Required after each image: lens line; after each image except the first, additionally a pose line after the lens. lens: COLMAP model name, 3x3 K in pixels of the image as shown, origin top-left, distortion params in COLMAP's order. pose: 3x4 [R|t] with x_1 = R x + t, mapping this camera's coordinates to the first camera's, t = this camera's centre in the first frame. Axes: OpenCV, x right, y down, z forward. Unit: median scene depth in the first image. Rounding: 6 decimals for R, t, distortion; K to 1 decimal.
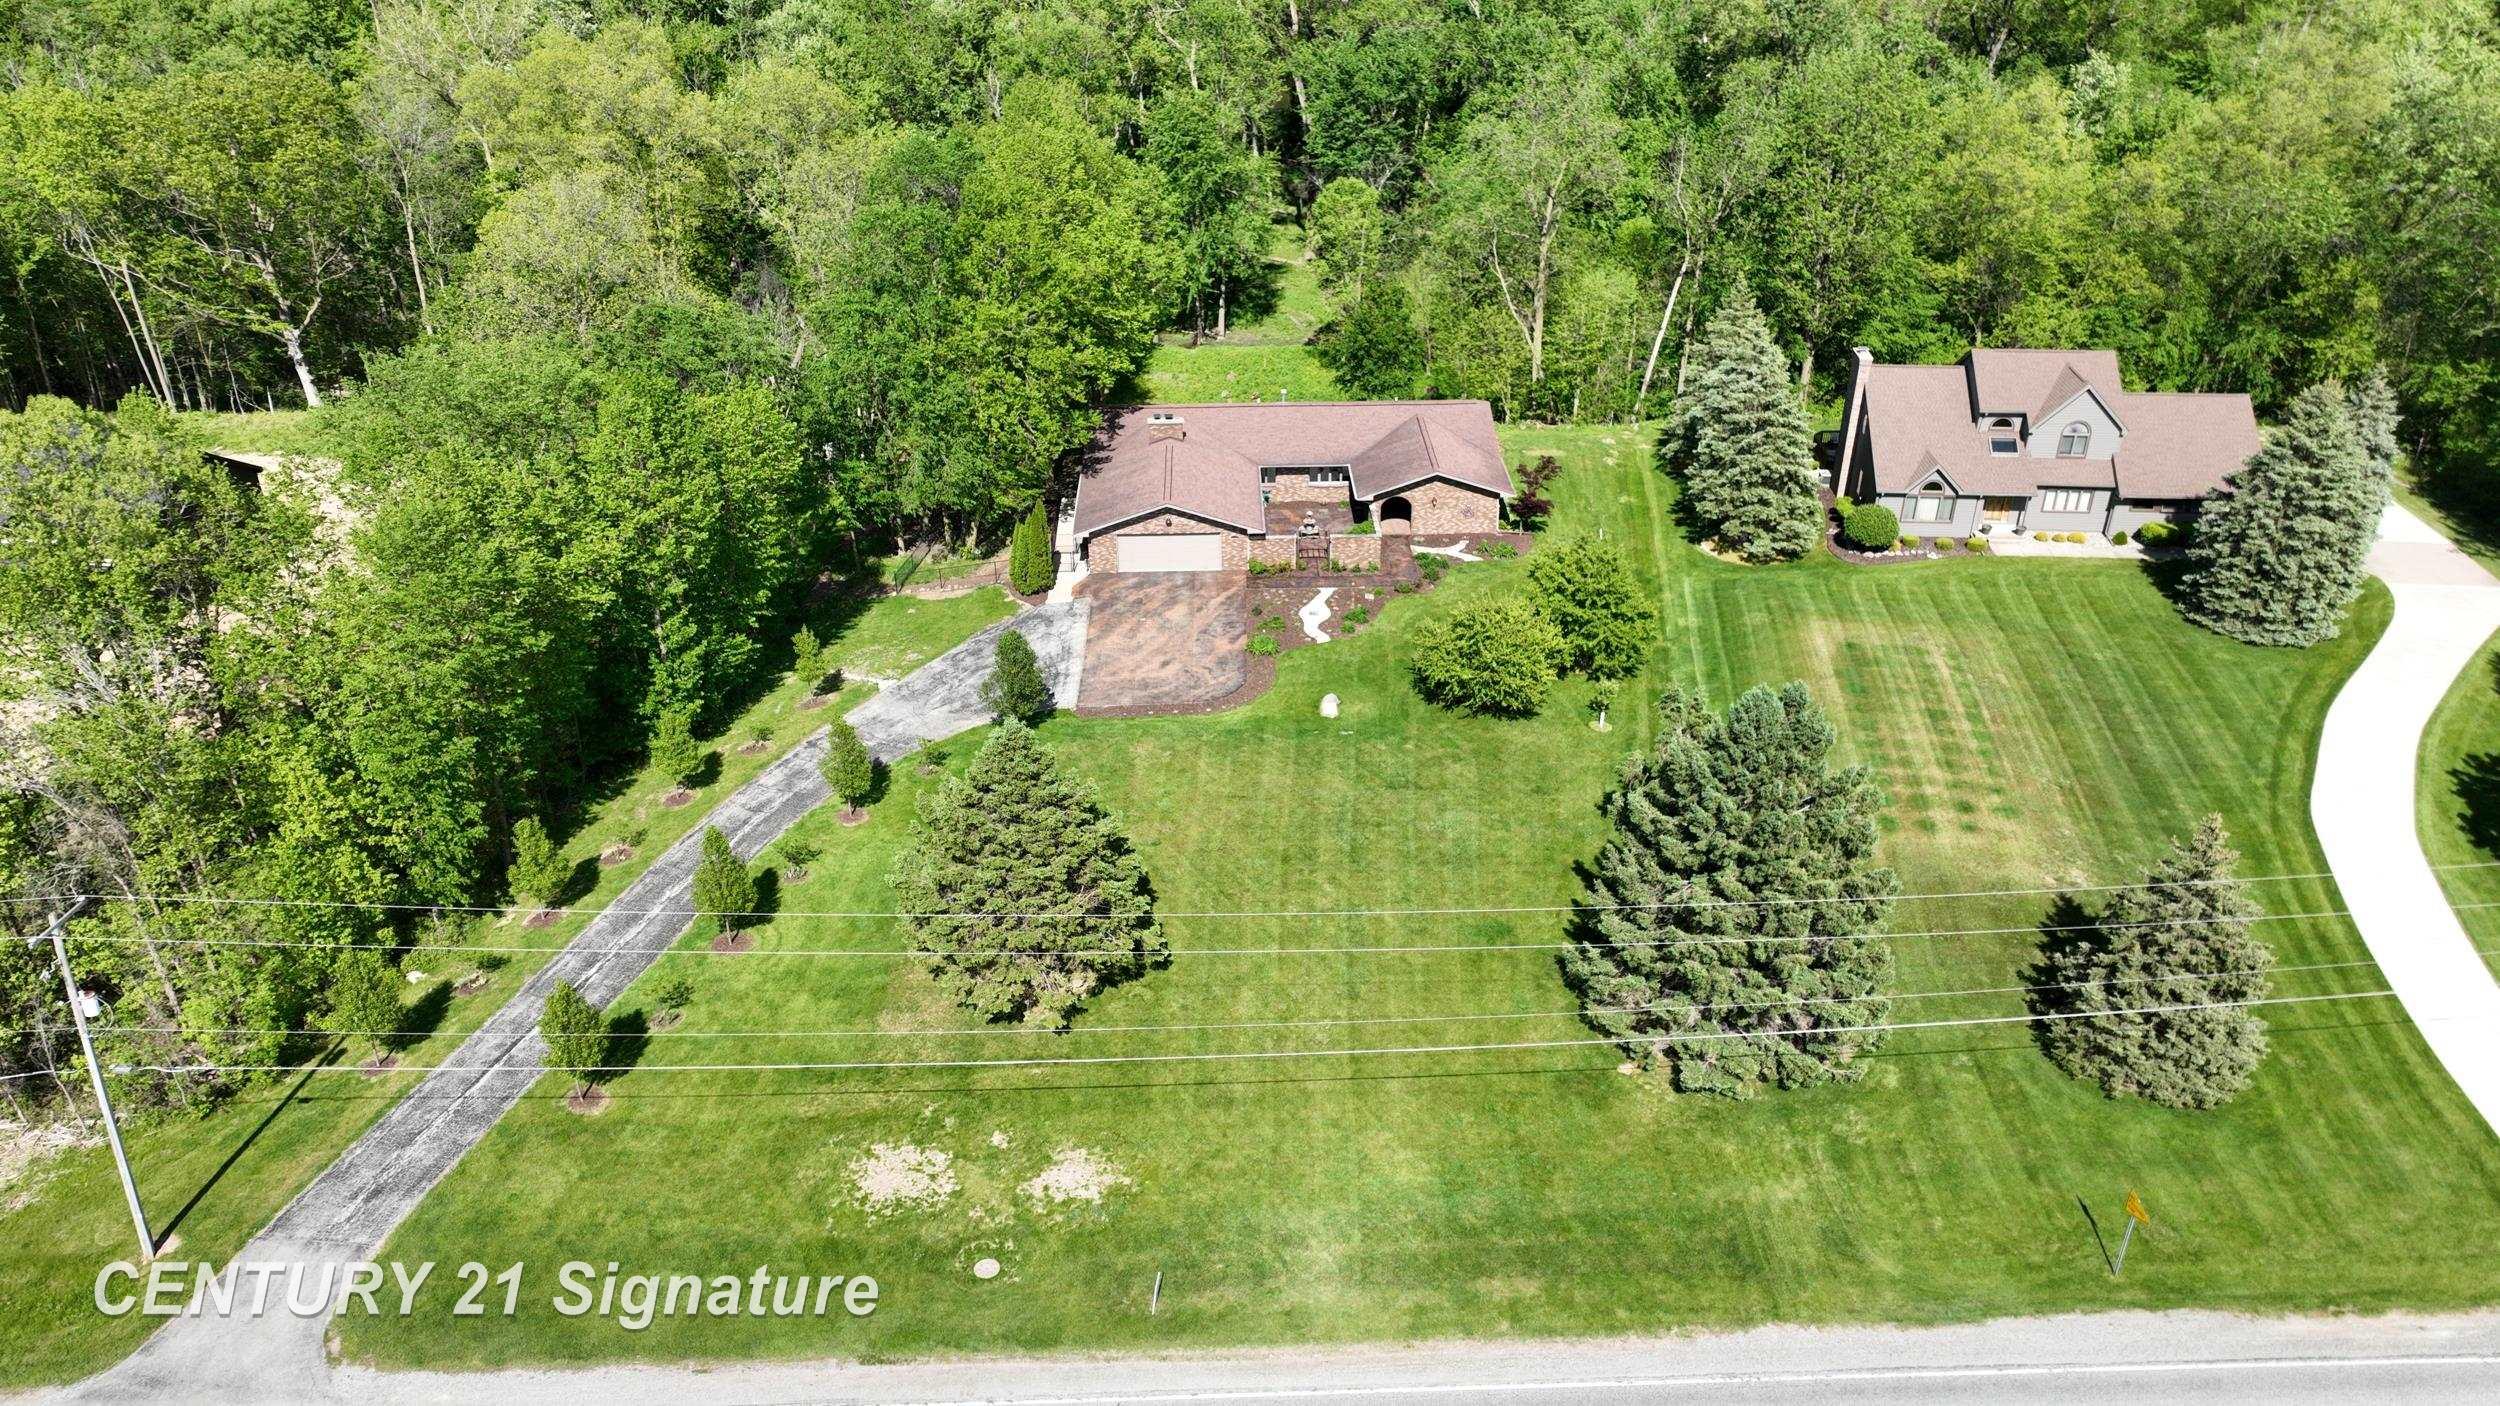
lens RADIAL K [[1760.1, 0, 1249.4], [0, 1760.1, 704.5], [0, 0, 1]] dist [0.010195, 0.006708]
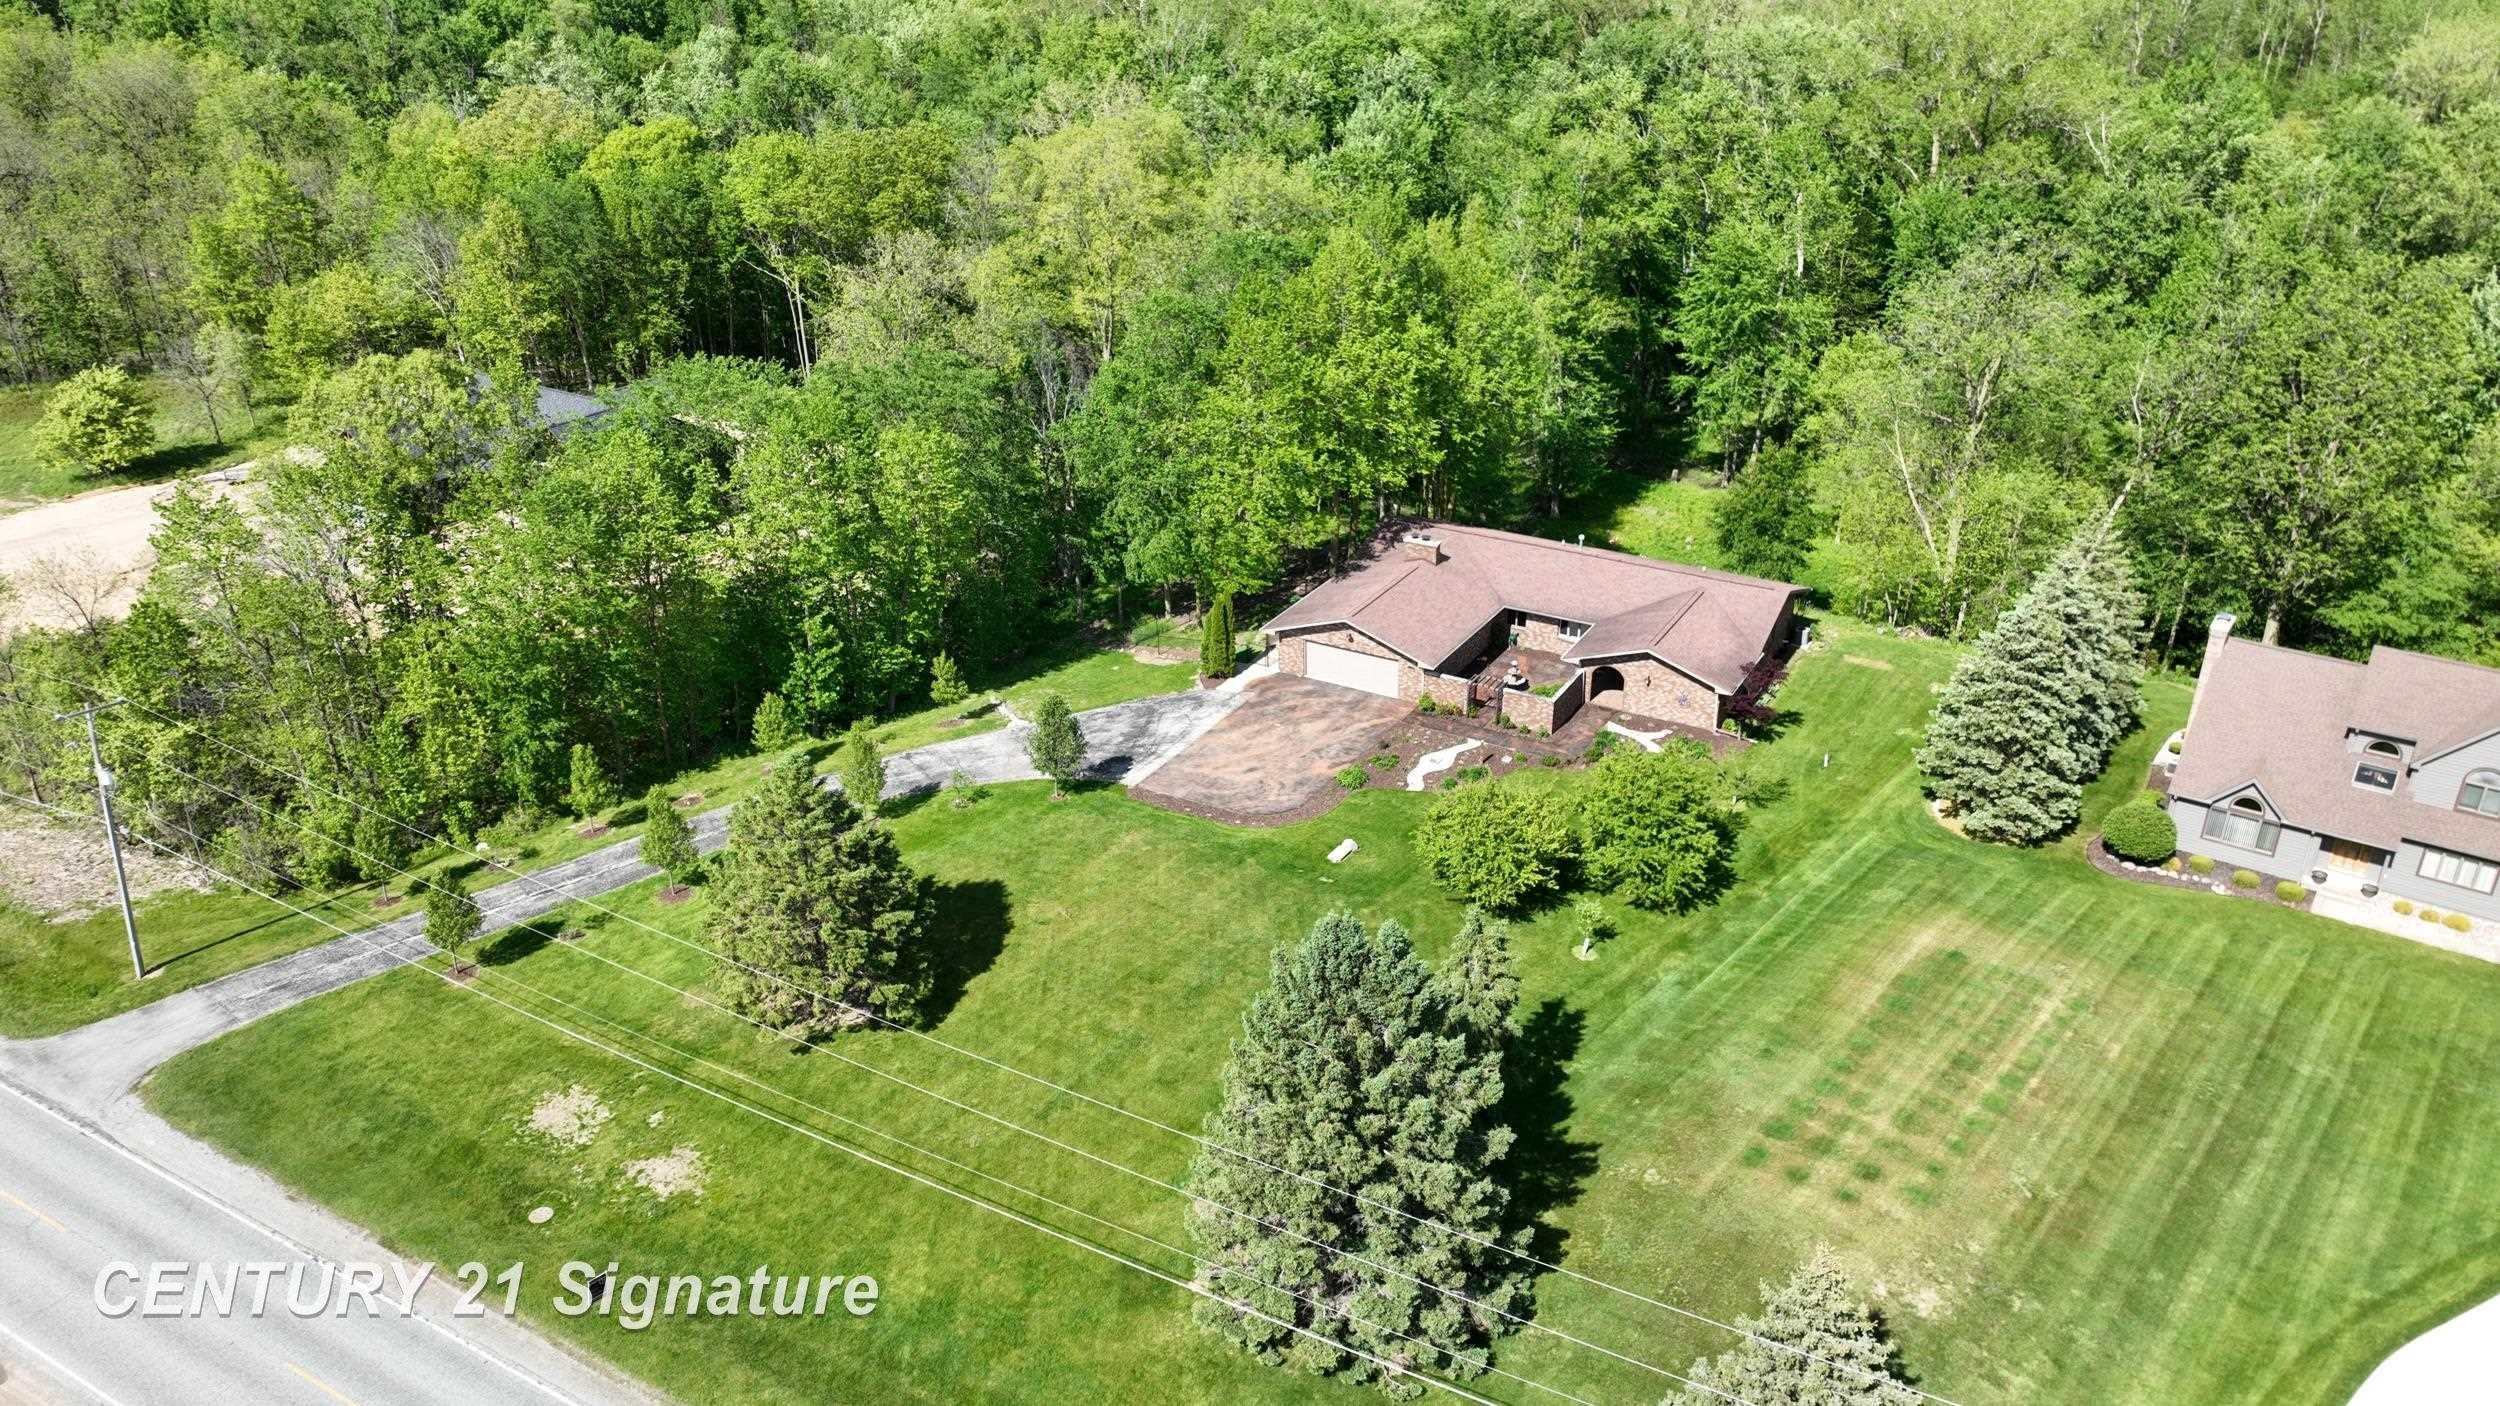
lens RADIAL K [[1760.1, 0, 1247.3], [0, 1760.1, 702.5], [0, 0, 1]] dist [0.010195, 0.006708]
pose [[0.849386, 0.228989, -0.475508, 0.383246], [-0.254496, 0.967010, 0.011081, -0.065064], [0.462359, 0.111603, 0.879641, 0.110747]]
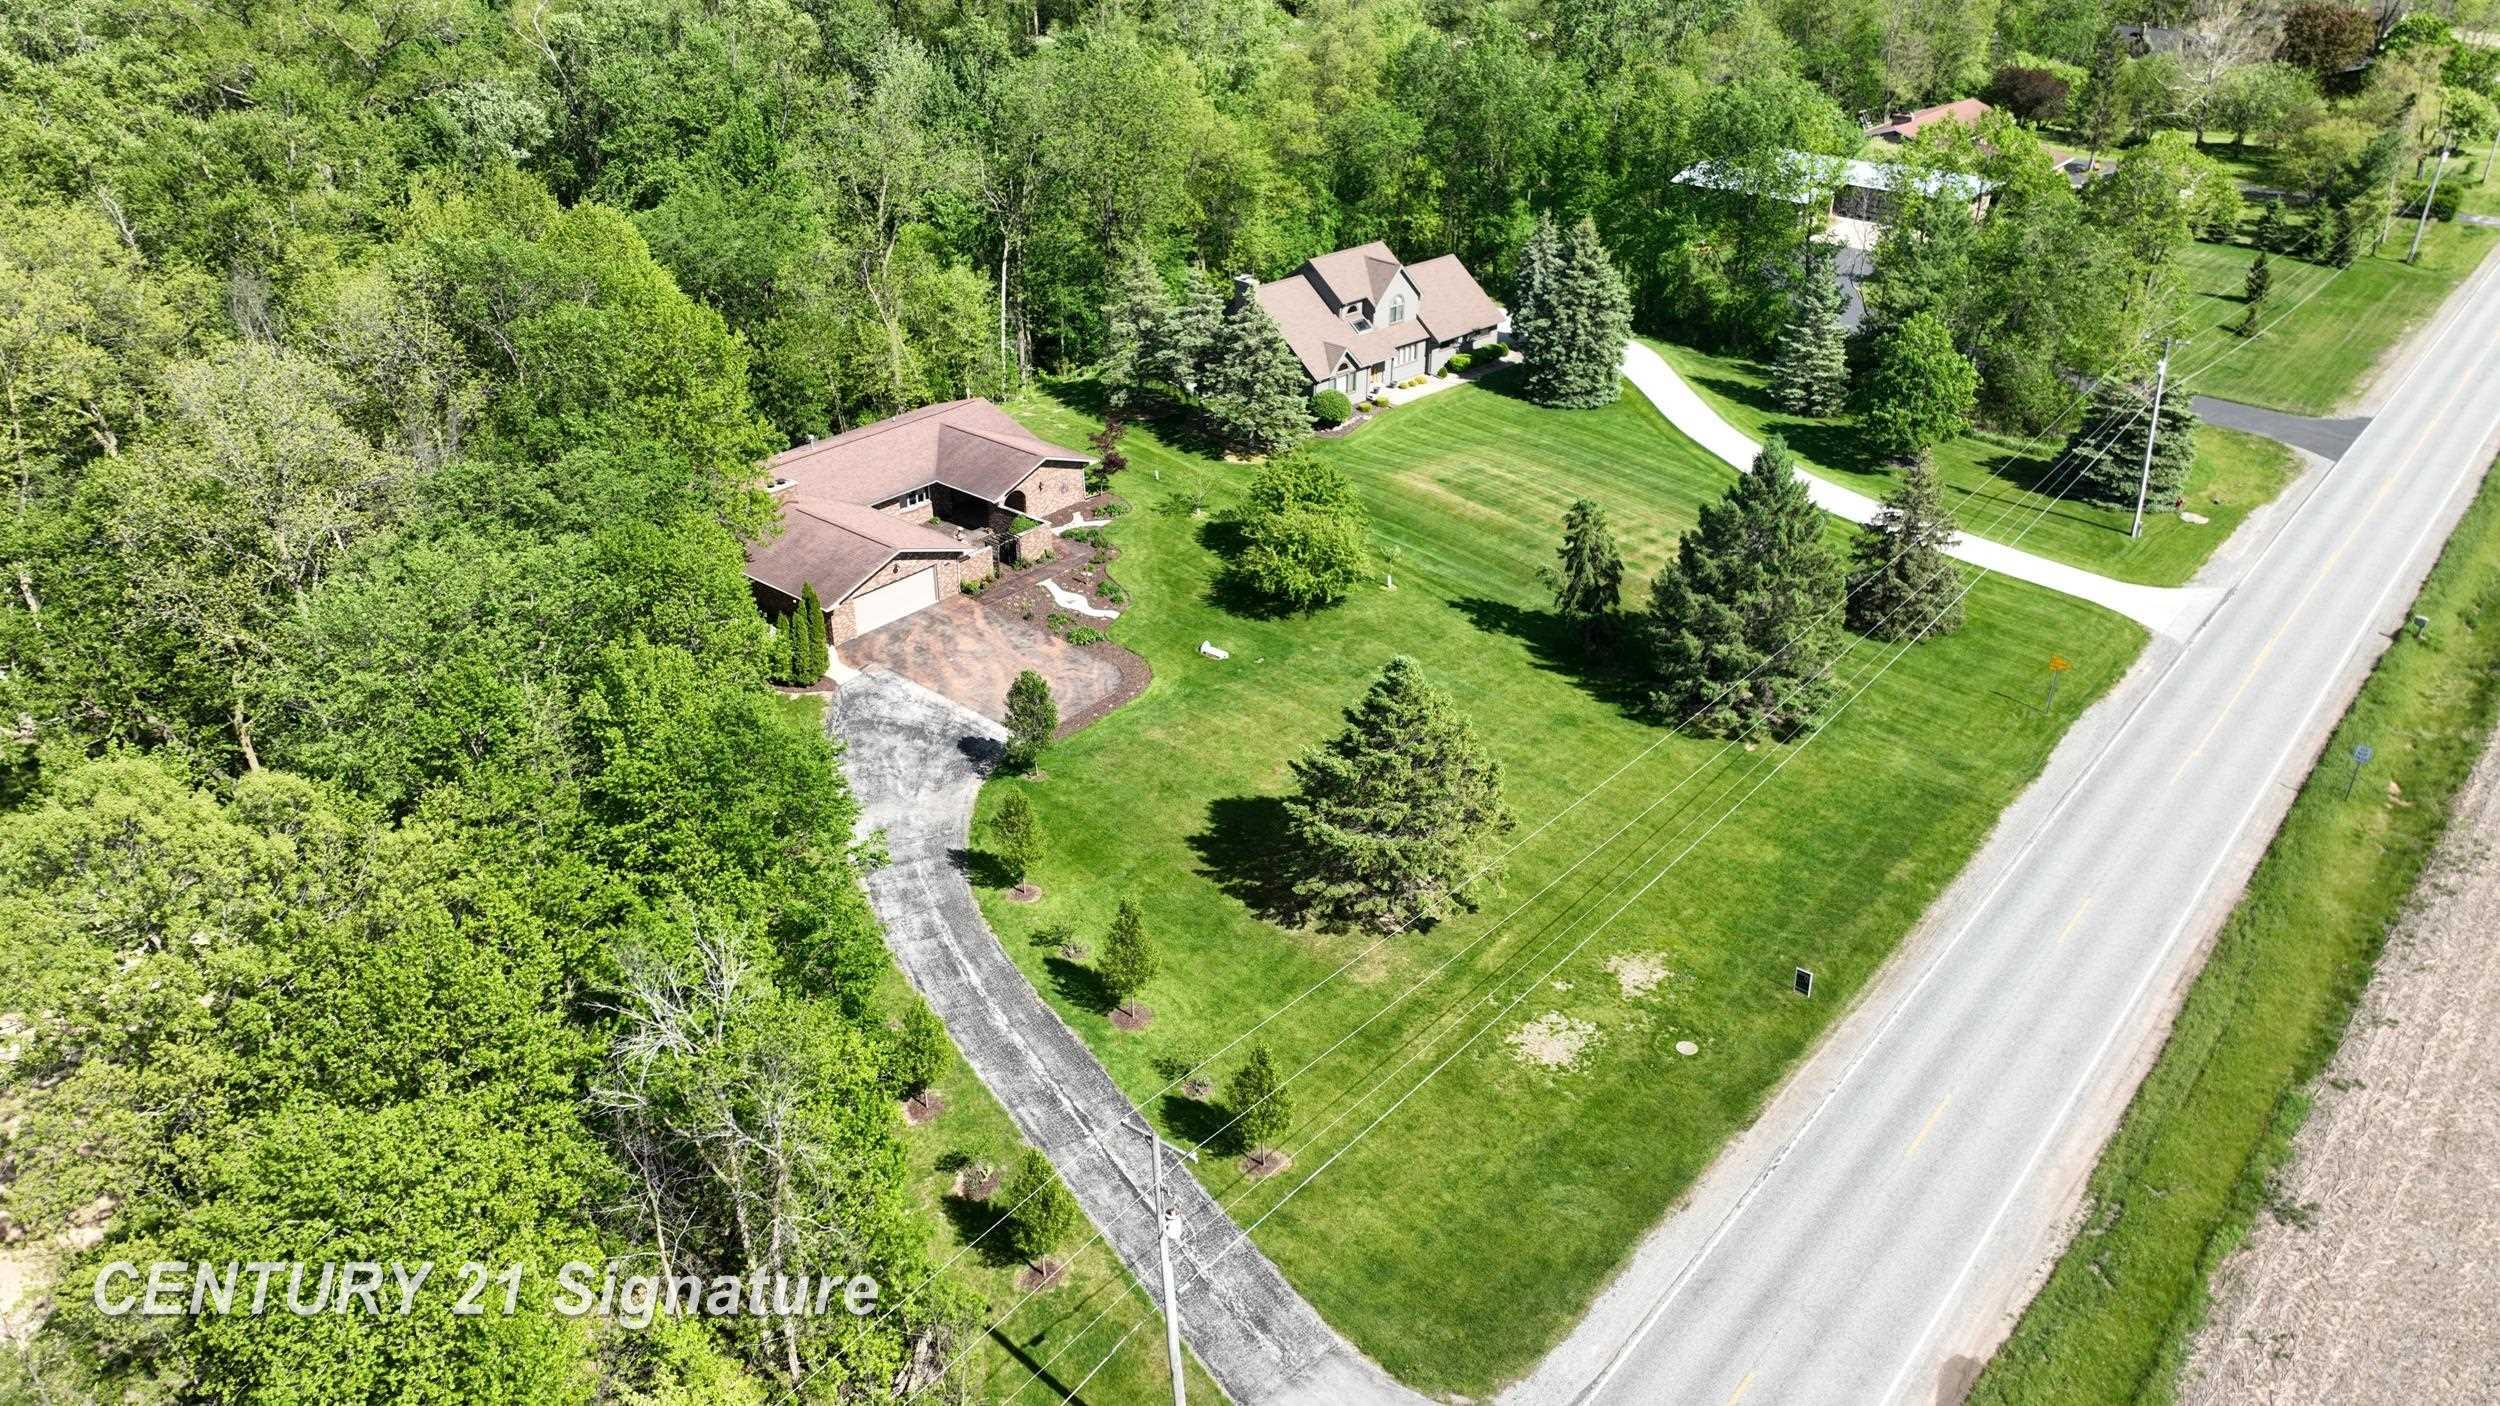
lens RADIAL K [[1760.1, 0, 1250.2], [0, 1760.1, 701.3], [0, 0, 1]] dist [0.010195, 0.006708]
pose [[0.659778, -0.348414, 0.665808, -0.596352], [0.361852, 0.923836, 0.124864, -0.086275], [-0.658602, 0.158541, 0.735601, 0.158162]]
